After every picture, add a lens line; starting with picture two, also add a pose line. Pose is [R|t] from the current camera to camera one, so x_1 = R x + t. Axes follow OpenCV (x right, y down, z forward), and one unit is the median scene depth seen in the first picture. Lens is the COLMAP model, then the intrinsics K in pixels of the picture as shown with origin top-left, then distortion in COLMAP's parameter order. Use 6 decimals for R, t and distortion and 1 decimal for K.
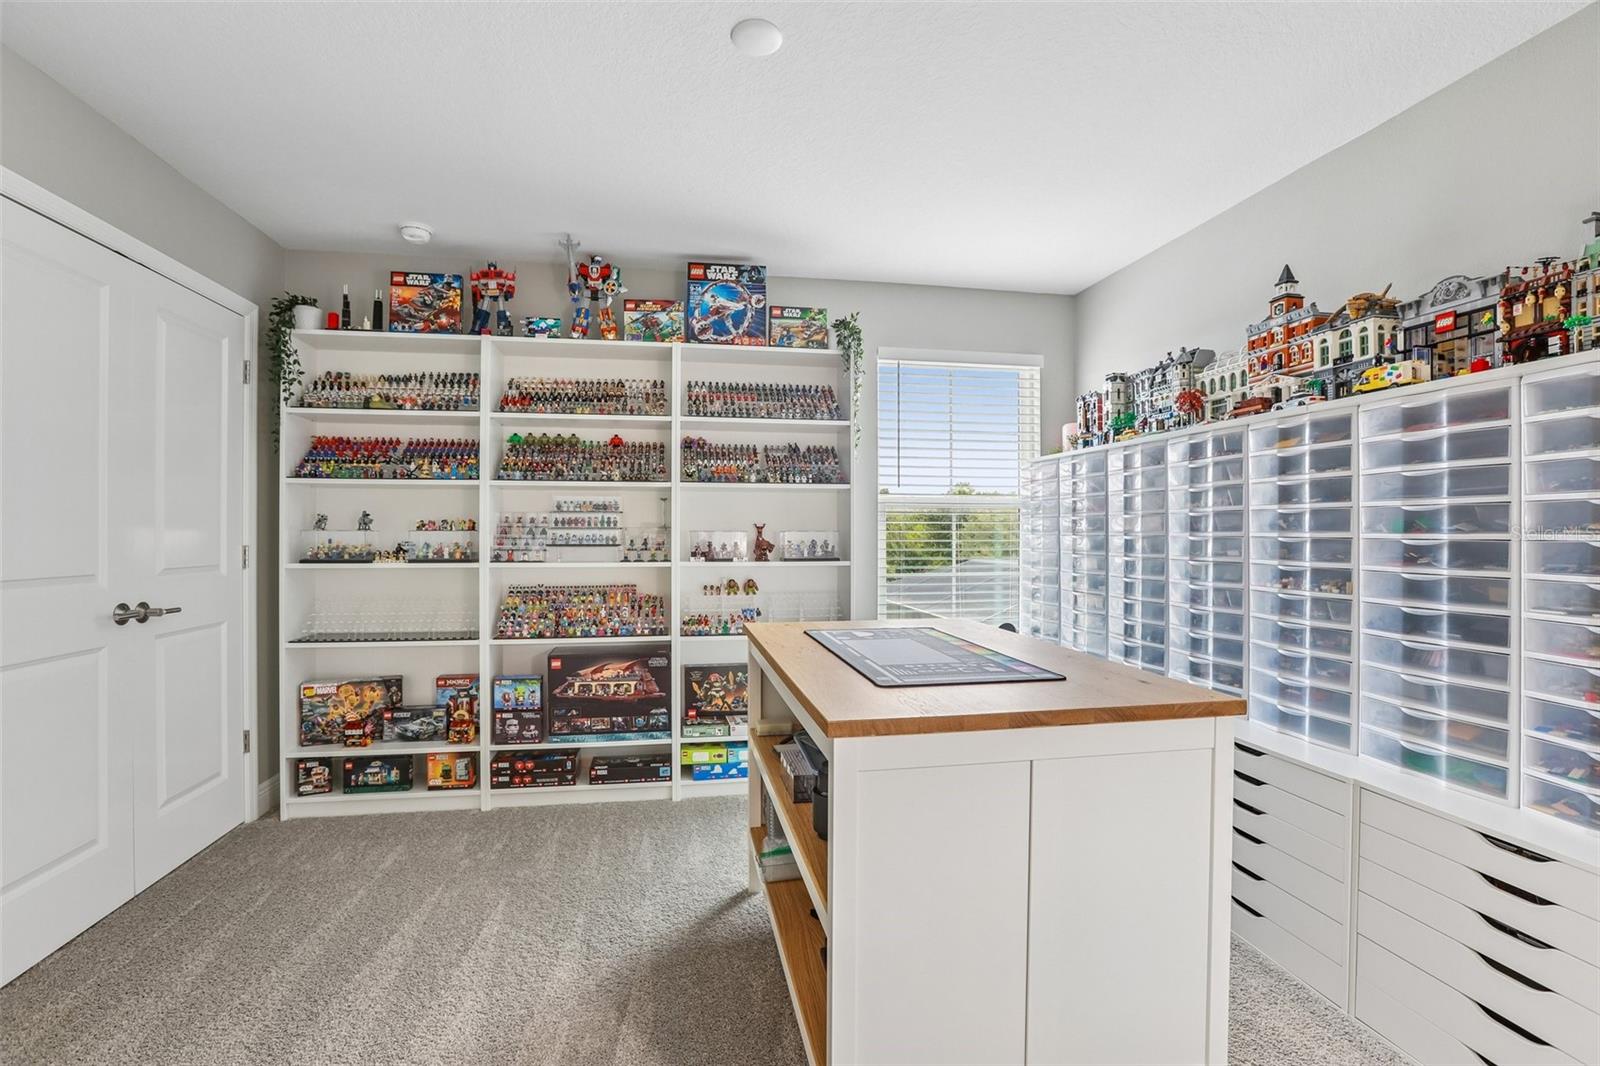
lens RADIAL K [[732.0, 0, 798.1], [0, 732.0, 541.8], [0, 0, 1]] dist [-0.053224, 0.007196]
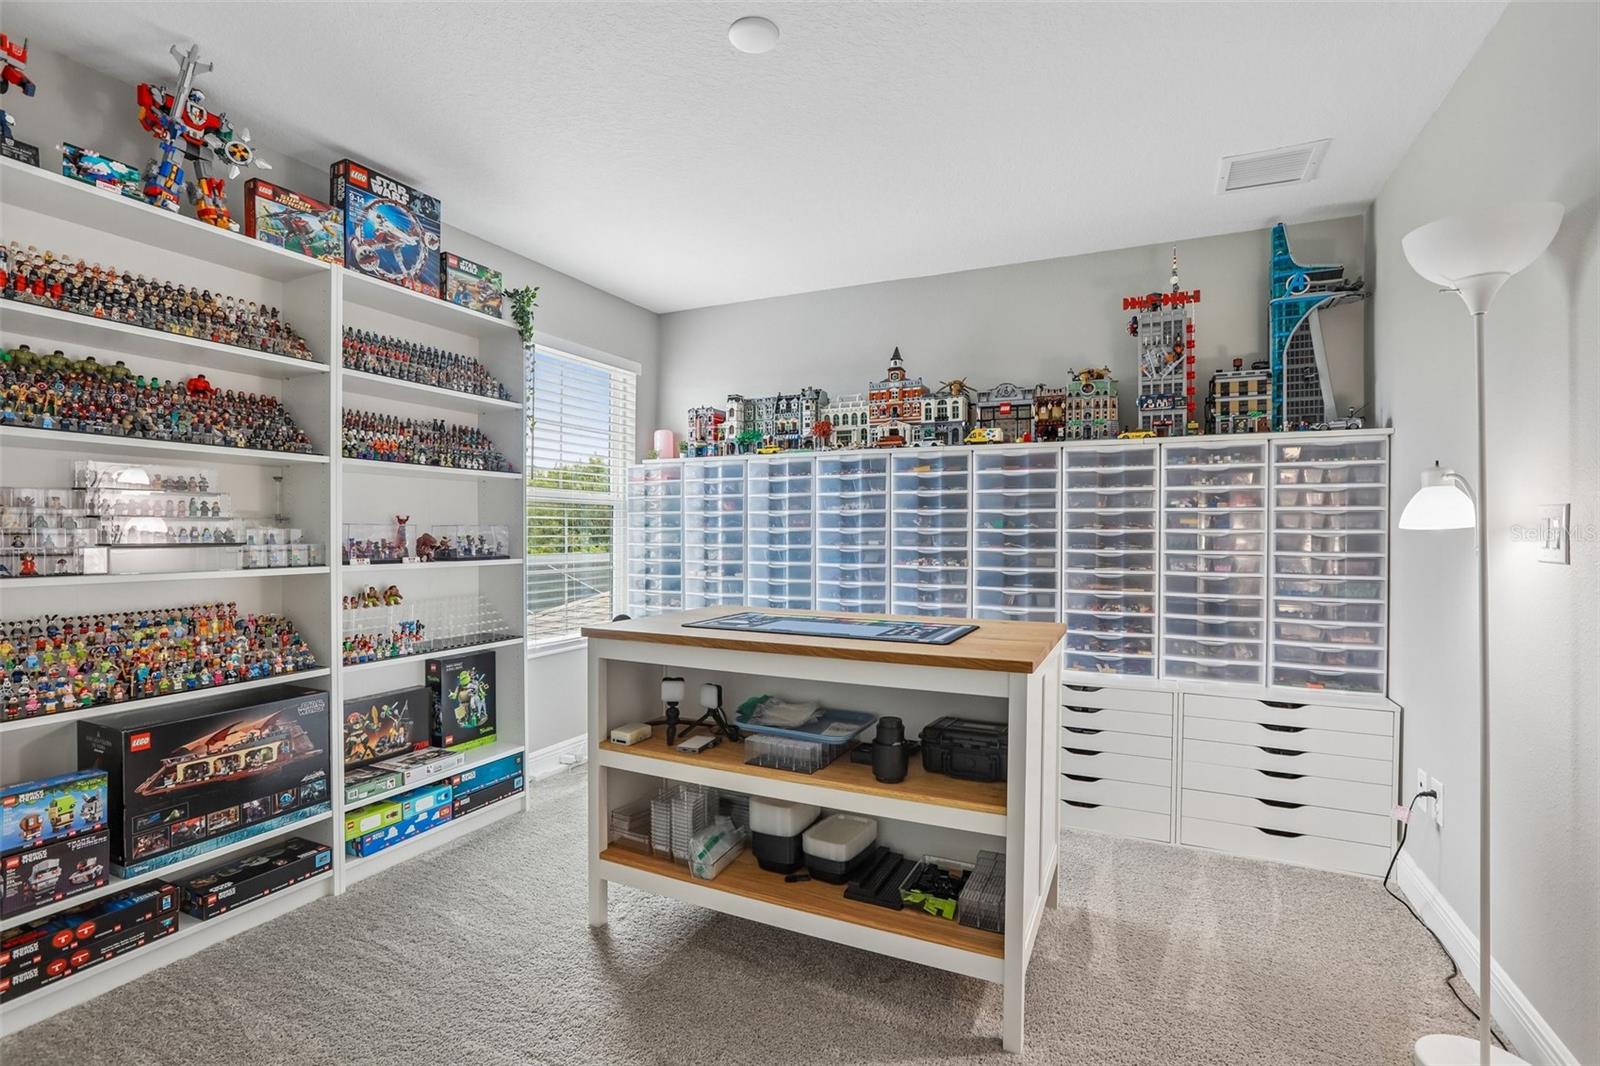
lens RADIAL K [[727.1, 0, 816.3], [0, 727.1, 537.2], [0, 0, 1]] dist [-0.045686, 0.014216]
pose [[0.572503, -0.006776, 0.819875, -0.482159], [0.007034, 0.999970, 0.003353, 0.000060], [-0.819873, 0.003848, 0.572533, 0.202000]]
